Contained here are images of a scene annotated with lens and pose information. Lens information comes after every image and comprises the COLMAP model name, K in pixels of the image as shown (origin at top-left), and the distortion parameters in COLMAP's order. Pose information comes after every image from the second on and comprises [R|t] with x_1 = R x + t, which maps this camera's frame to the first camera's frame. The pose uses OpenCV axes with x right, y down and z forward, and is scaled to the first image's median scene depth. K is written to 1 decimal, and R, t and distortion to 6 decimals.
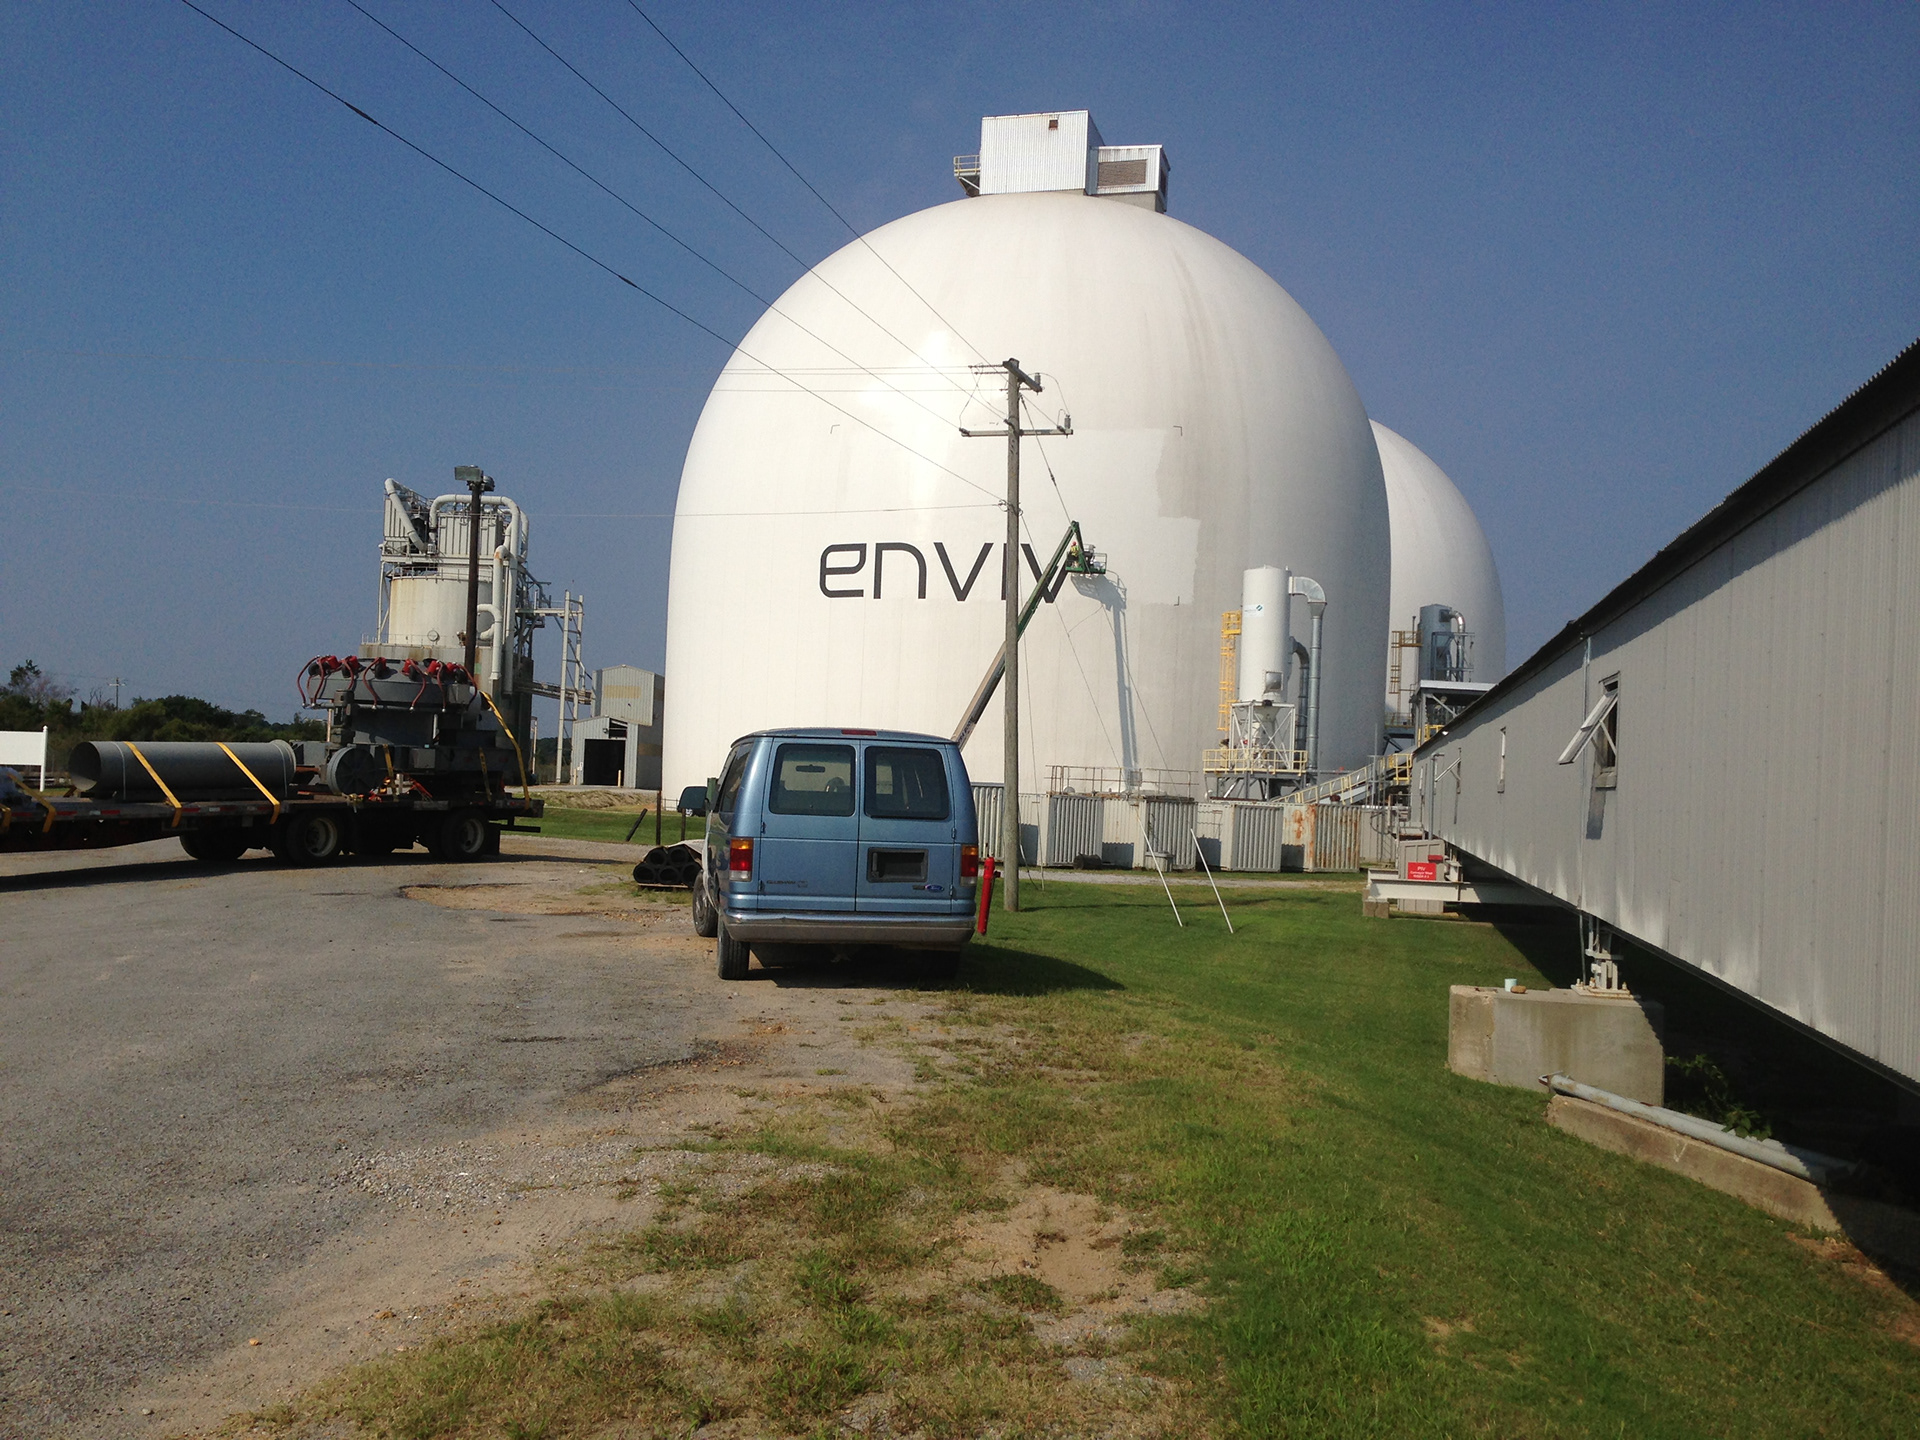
lens RADIAL K [[1757.6, 0, 960.0], [0, 1757.6, 720.0], [0, 0, 1]] dist [0.102916, -0.120967]
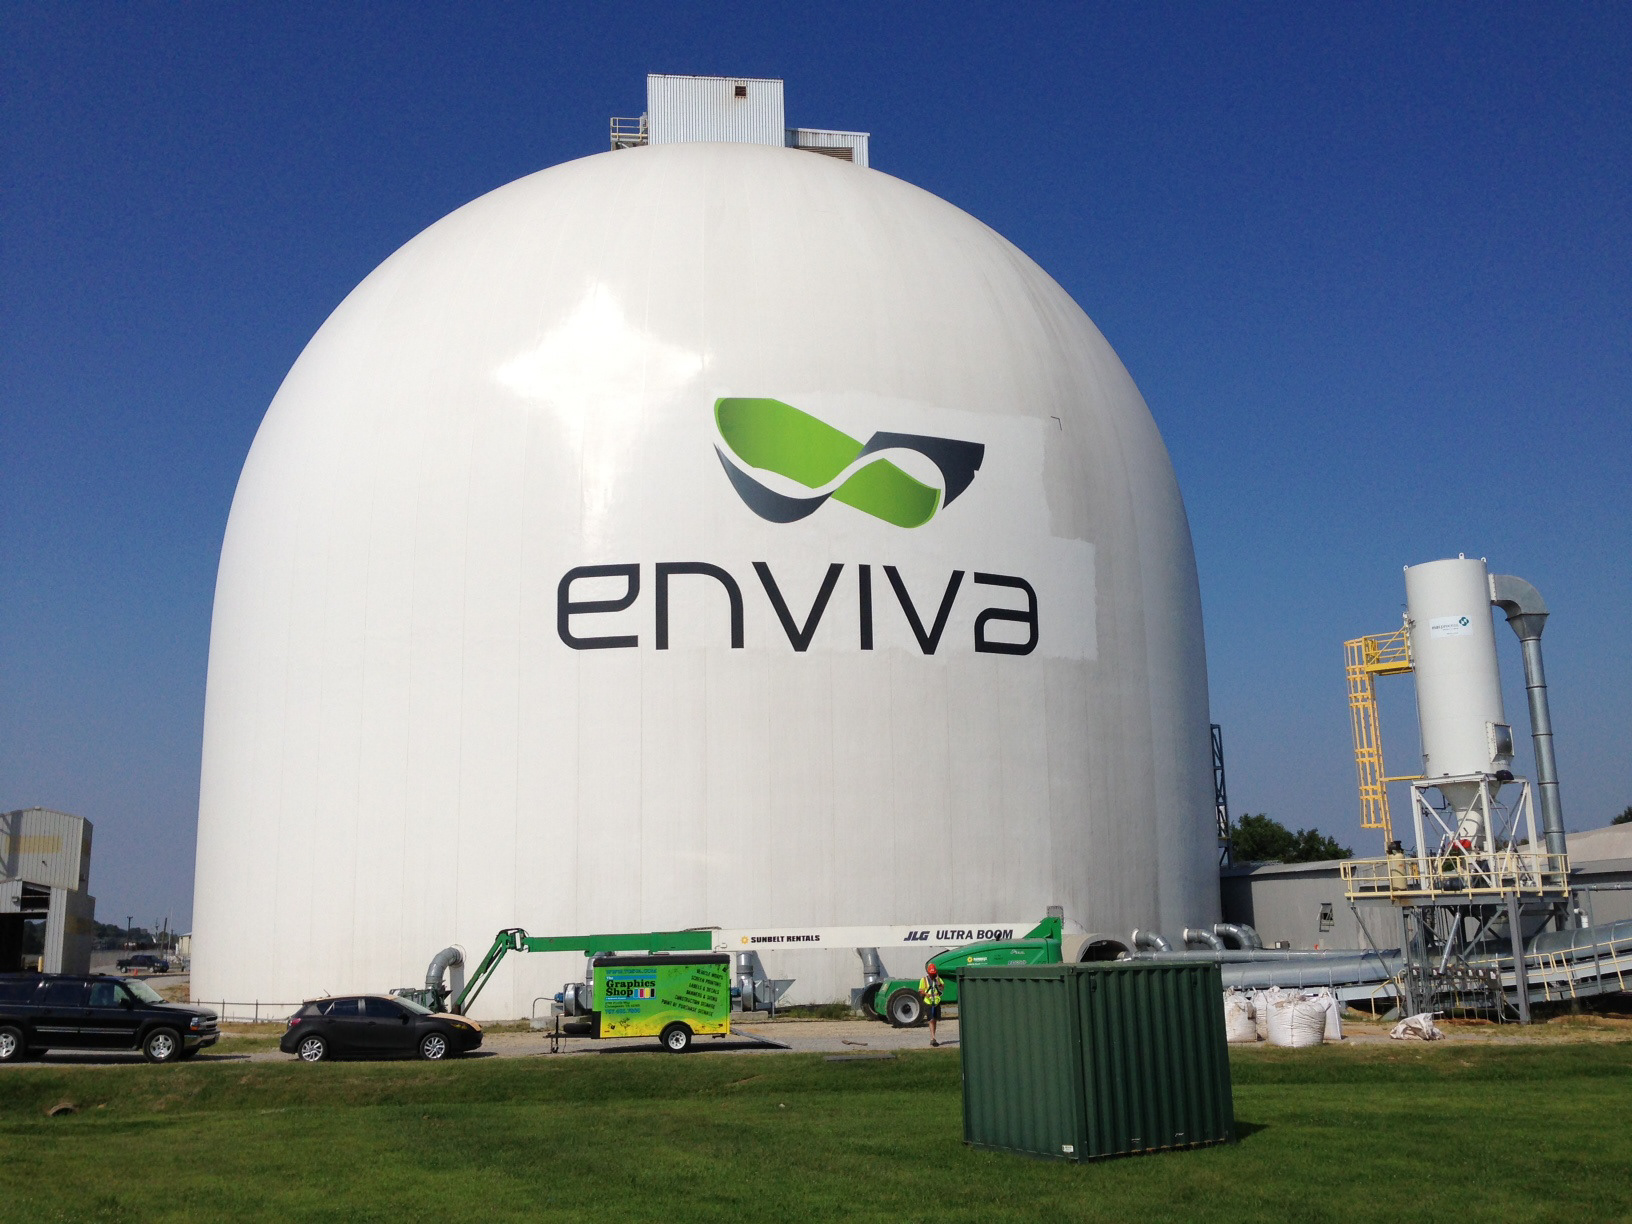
lens RADIAL K [[1494.0, 0, 816.0], [0, 1494.0, 612.0], [0, 0, 1]] dist [0.102916, -0.120967]
pose [[0.933508, 0.015781, 0.358210, -0.186604], [0.044624, 0.986150, -0.159738, 0.006117], [-0.355770, 0.165102, 0.919875, 0.480349]]
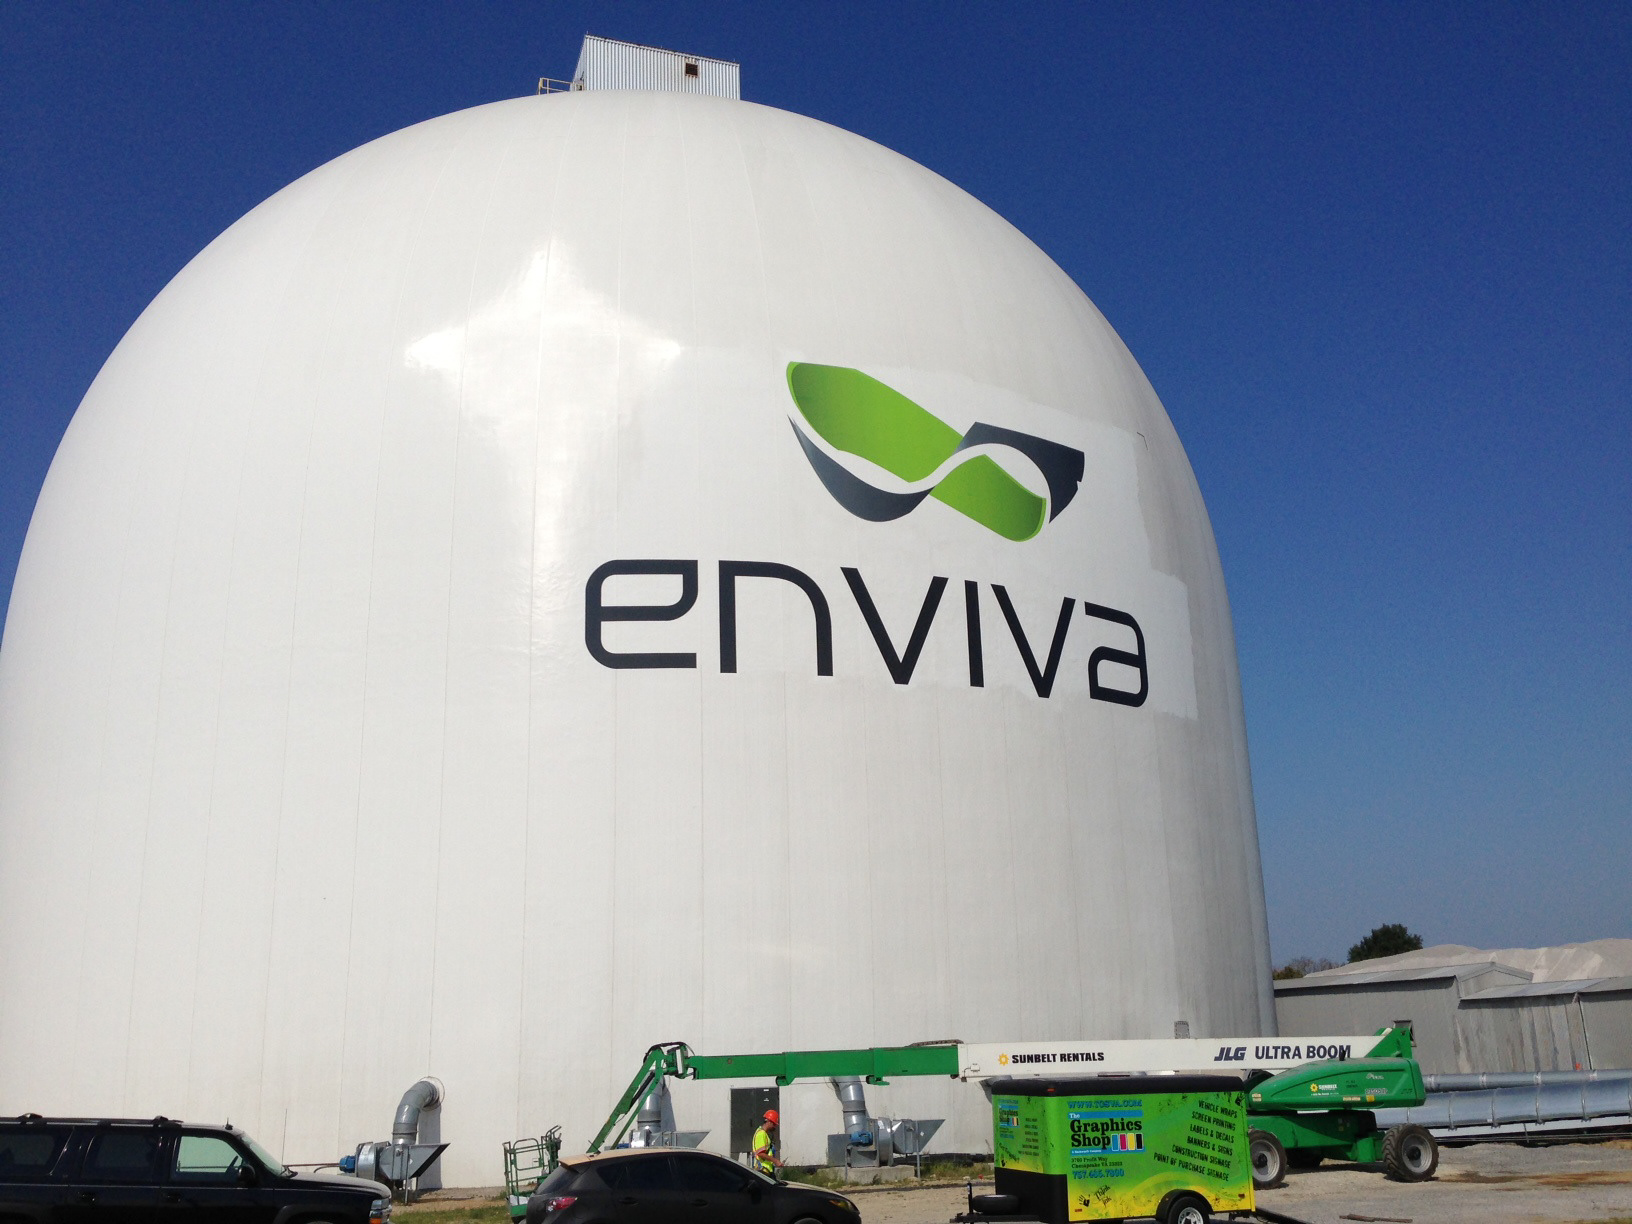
lens RADIAL K [[1494.0, 0, 816.0], [0, 1494.0, 612.0], [0, 0, 1]] dist [0.102916, -0.120967]
pose [[0.835366, 0.094660, 0.541482, -0.246575], [0.042440, 0.971014, -0.235223, 0.011530], [-0.548053, 0.219478, 0.807135, 0.650790]]
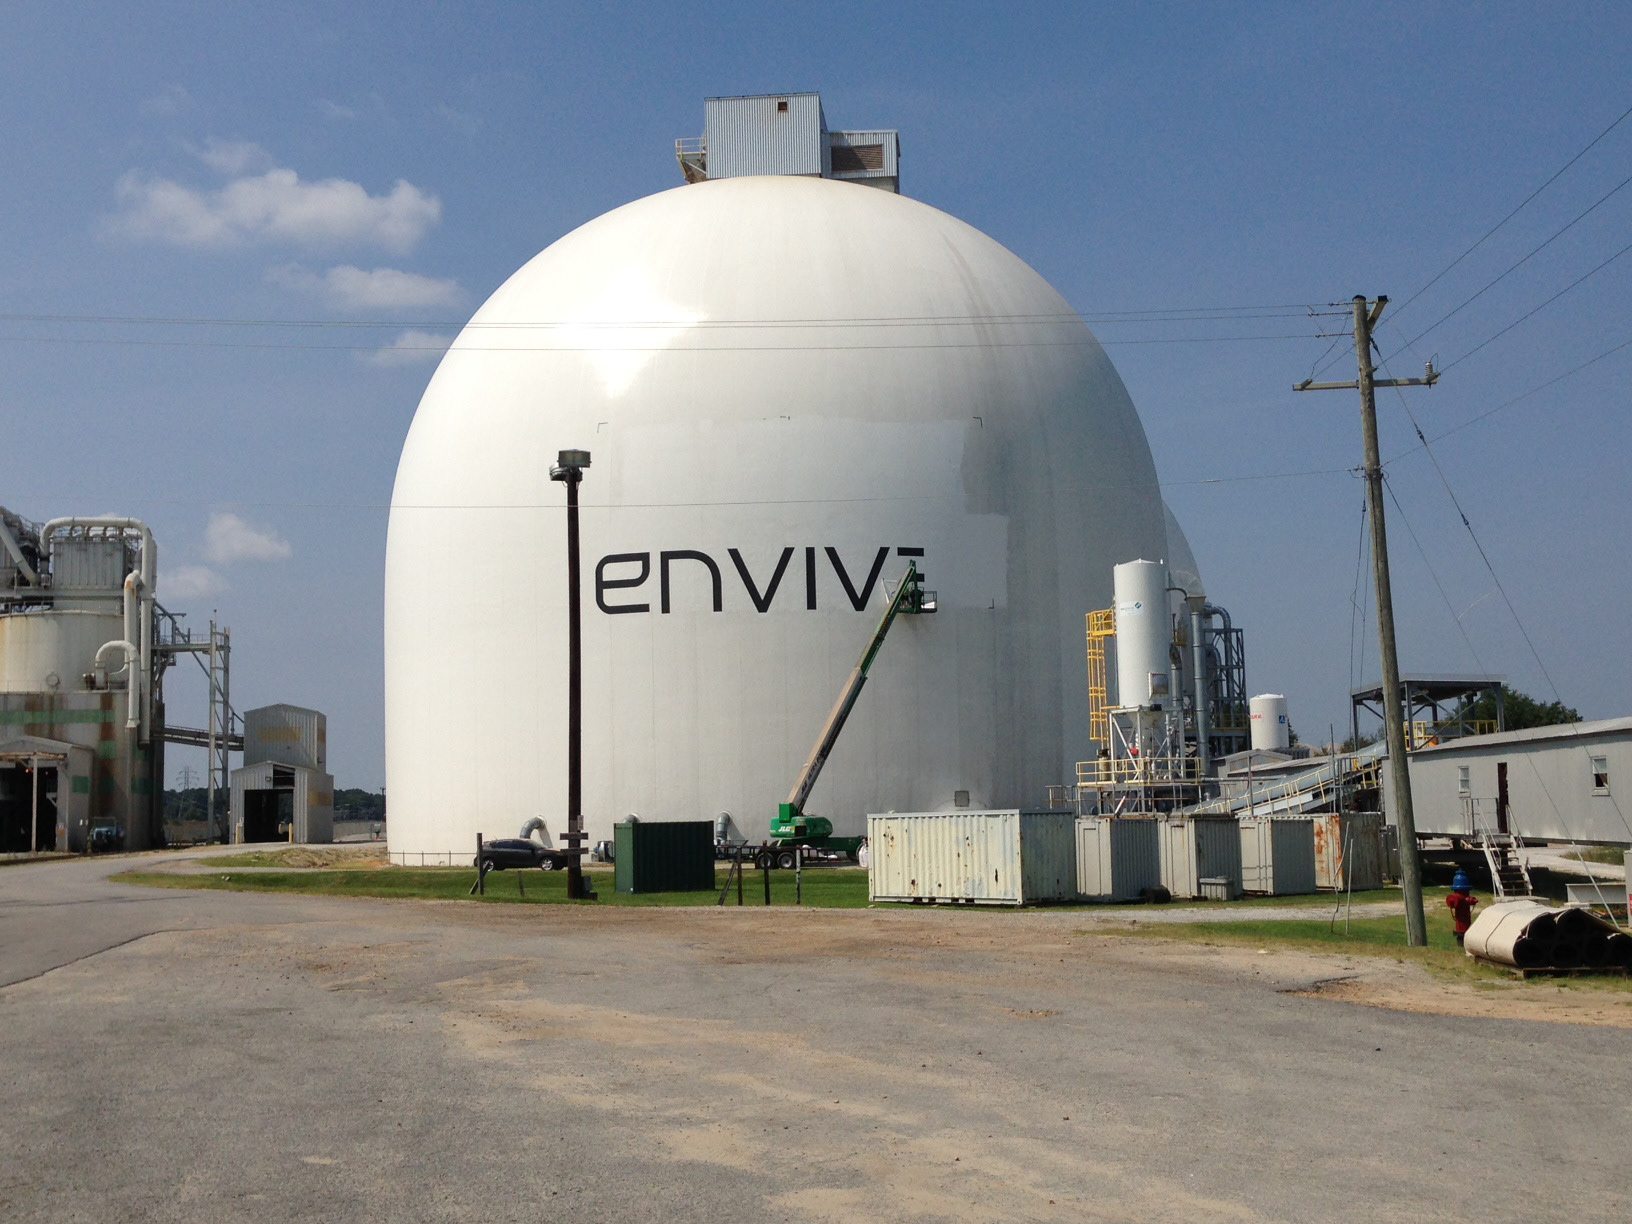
lens RADIAL K [[1838.0, 0, 819.7], [0, 1838.0, 634.3], [0, 0, 1]] dist [0.085975, -0.017162]
pose [[0.984328, -0.039335, 0.171906, -0.130249], [0.049314, 0.997313, -0.054173, -0.003560], [-0.169313, 0.061802, 0.983623, 0.064388]]
